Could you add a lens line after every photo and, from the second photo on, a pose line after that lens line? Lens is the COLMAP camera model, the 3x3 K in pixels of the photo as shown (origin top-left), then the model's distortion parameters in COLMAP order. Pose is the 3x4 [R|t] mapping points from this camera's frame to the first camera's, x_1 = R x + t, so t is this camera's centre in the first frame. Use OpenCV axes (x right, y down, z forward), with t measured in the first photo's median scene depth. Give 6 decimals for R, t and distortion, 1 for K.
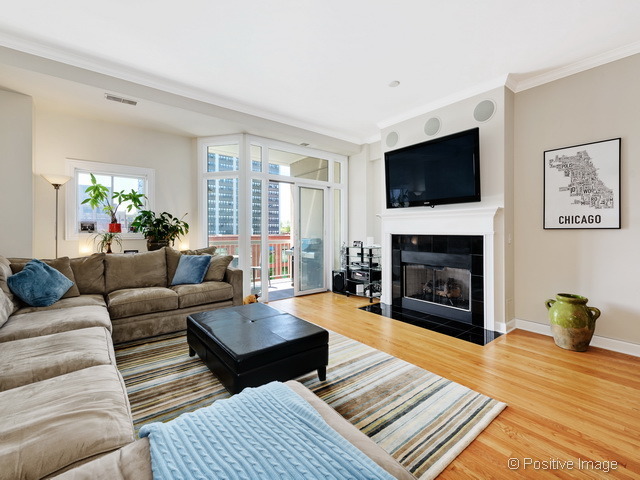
lens RADIAL K [[287.0, 0, 321.0], [0, 287.0, 230.3], [0, 0, 1]] dist [0.001233, 0.000272]
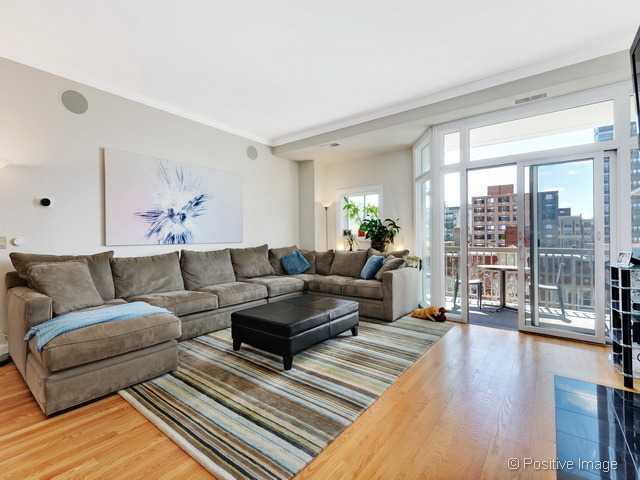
lens RADIAL K [[292.7, 0, 320.0], [0, 292.7, 240.0], [0, 0, 1]] dist [-0.000589, -0.000032]
pose [[0.222881, 0.005515, -0.974830, 0.680080], [0.002876, 0.999976, 0.006315, 0.018161], [0.974841, -0.004211, 0.222860, 0.542938]]
